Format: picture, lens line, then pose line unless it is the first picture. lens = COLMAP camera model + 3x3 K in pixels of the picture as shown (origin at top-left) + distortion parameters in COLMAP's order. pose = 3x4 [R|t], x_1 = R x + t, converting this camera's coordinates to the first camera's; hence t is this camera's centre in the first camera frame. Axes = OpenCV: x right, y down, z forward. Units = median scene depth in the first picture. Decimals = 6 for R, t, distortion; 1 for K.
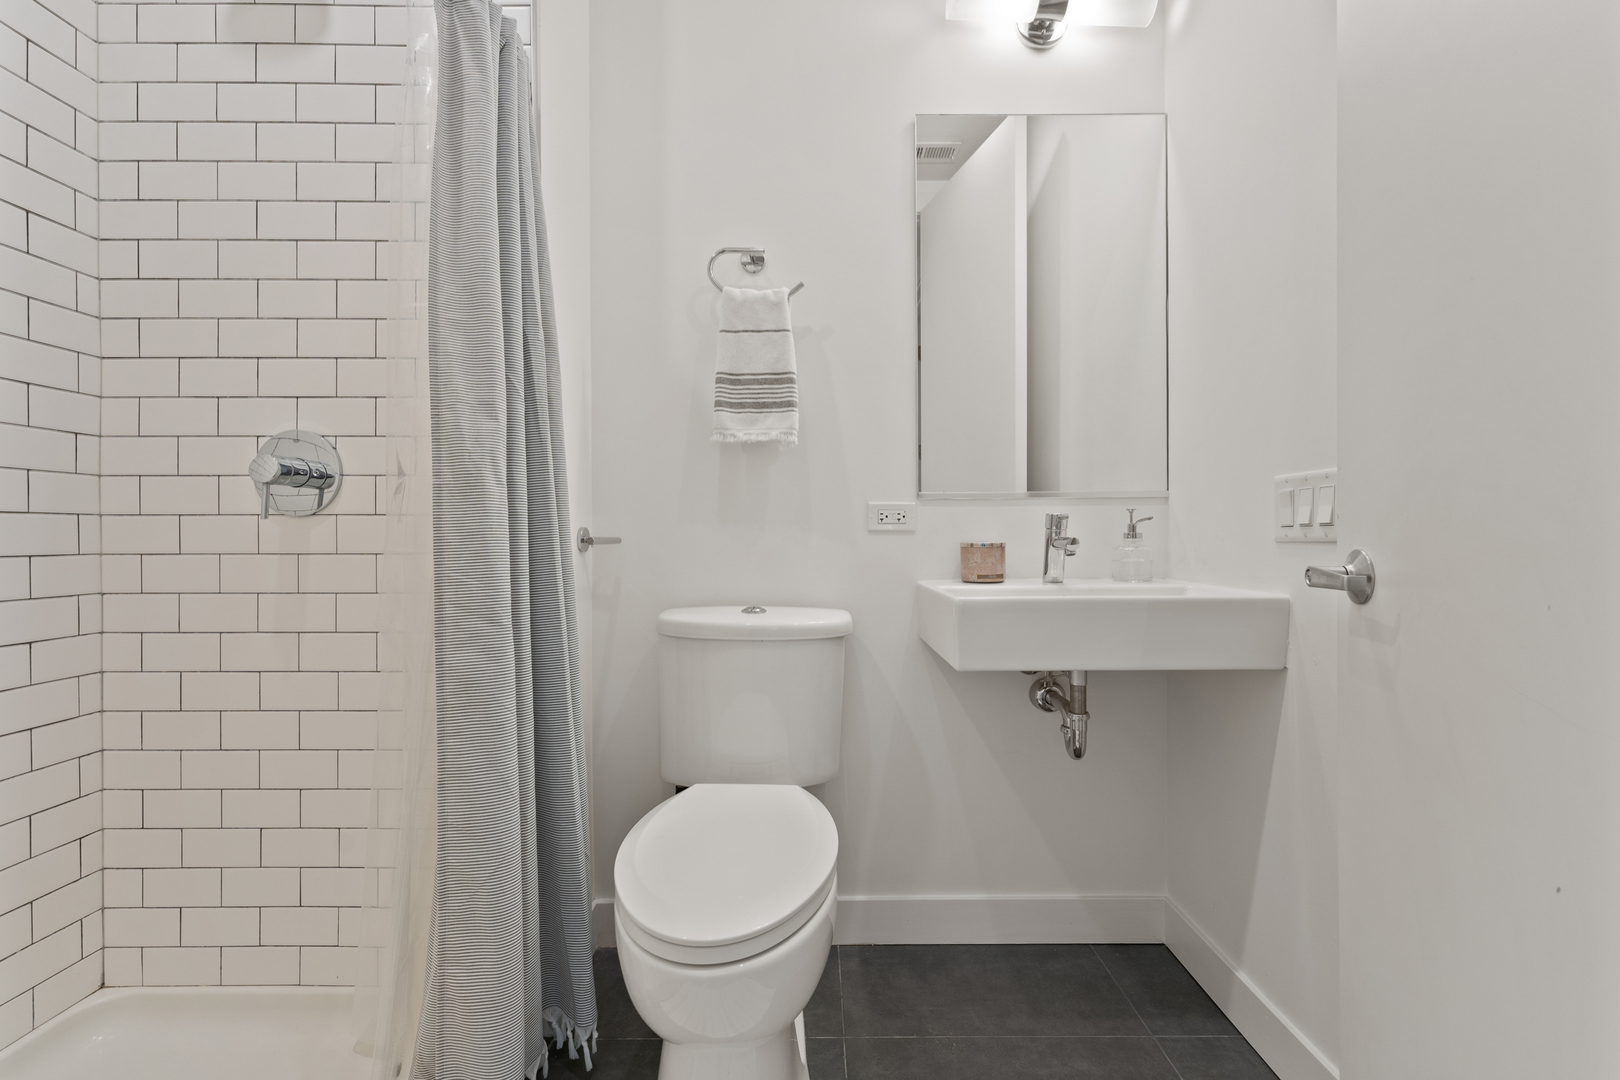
lens RADIAL K [[653.8, 0, 808.1], [0, 653.8, 538.4], [0, 0, 1]] dist [-0.007424, 0.001703]
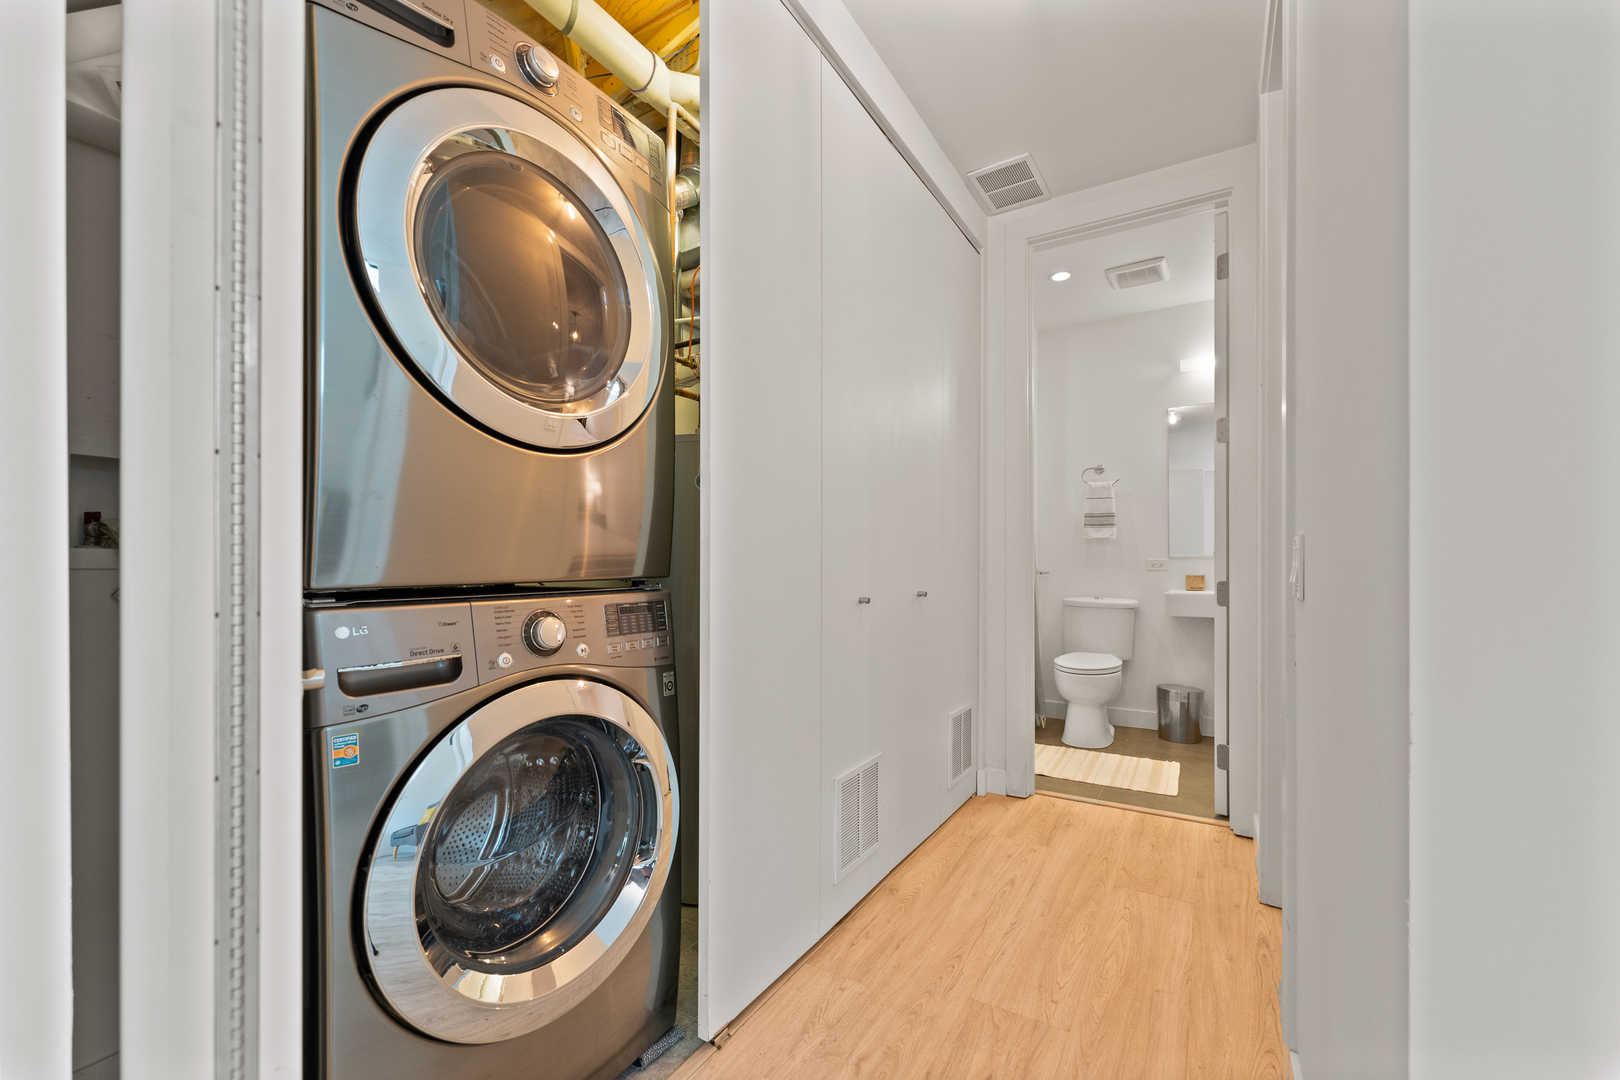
lens RADIAL K [[653.8, 0, 806.8], [0, 653.8, 553.8], [0, 0, 1]] dist [-0.007424, 0.001703]
pose [[0.844460, -0.005149, -0.535593, 0.358457], [-0.000562, 0.999945, -0.010498, -0.050025], [0.535618, 0.009166, 0.844411, -2.041485]]
